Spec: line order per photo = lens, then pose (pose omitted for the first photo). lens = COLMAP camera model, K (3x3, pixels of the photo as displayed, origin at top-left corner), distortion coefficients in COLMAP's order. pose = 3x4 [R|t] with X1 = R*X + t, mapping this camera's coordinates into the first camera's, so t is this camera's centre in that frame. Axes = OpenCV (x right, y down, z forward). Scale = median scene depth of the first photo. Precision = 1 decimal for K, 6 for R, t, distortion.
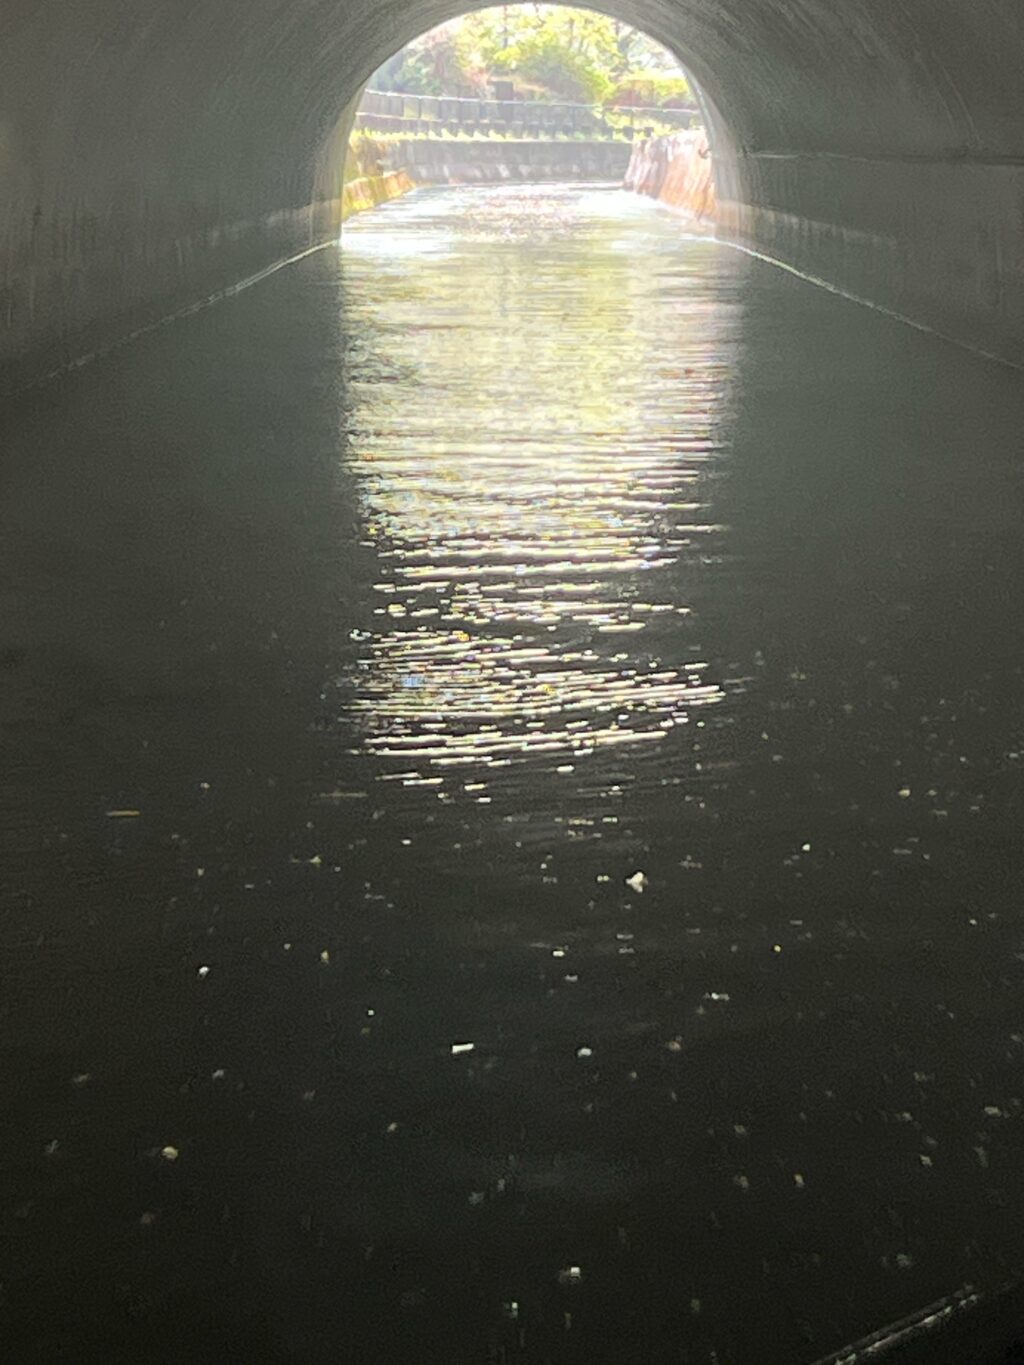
lens RADIAL K [[4412.1, 0, 512.0], [0, 4412.1, 682.5], [0, 0, 1]] dist [-0.044458, -0.278316]
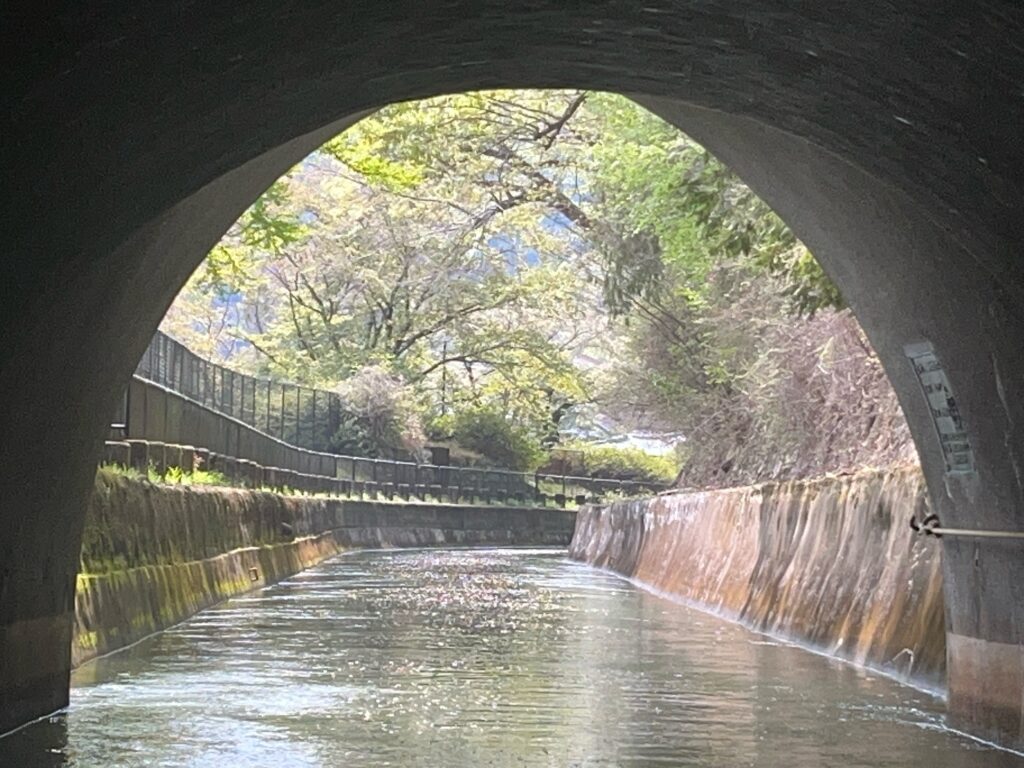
lens RADIAL K [[3346.0, 0, 512.0], [0, 3346.0, 384.0], [0, 0, 1]] dist [0.212915, -2.045505]
pose [[0.999577, 0.021507, 0.019580, -0.000877], [-0.018116, 0.987056, -0.159349, -0.028561], [-0.022753, 0.158927, 0.987028, 0.239369]]
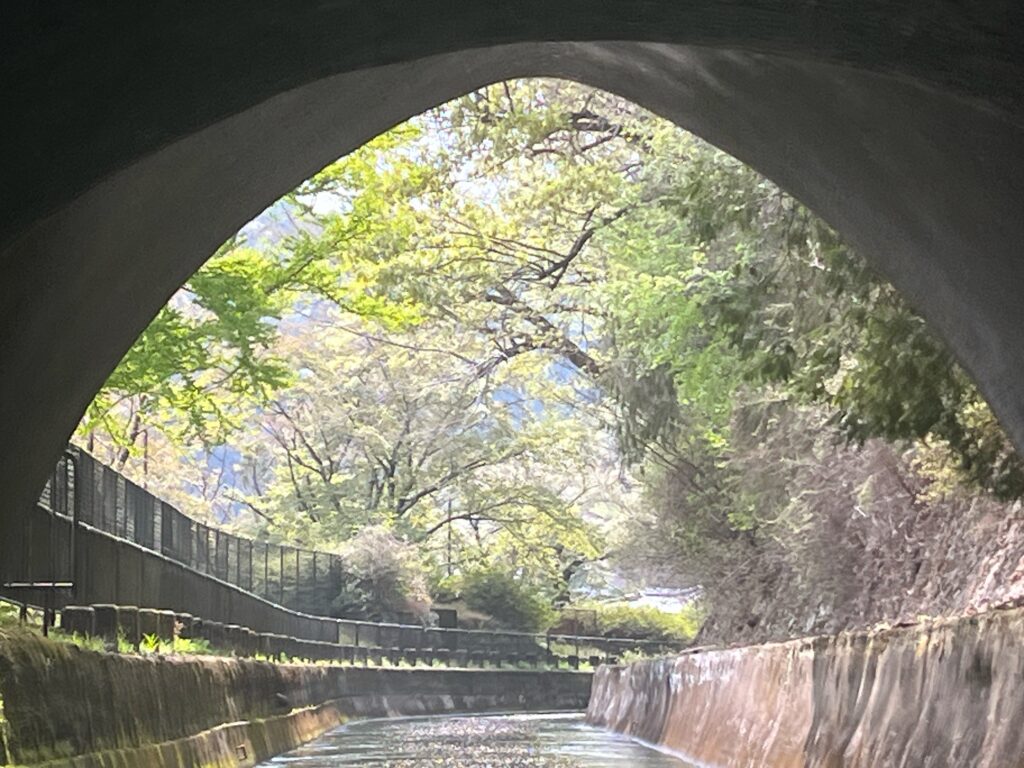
lens RADIAL K [[3346.0, 0, 512.0], [0, 3346.0, 384.0], [0, 0, 1]] dist [0.212915, -2.045505]
pose [[0.999838, -0.001406, 0.017918, -0.000877], [0.005084, 0.978340, -0.206941, -0.032157], [-0.017239, 0.206999, 0.978189, 0.268351]]
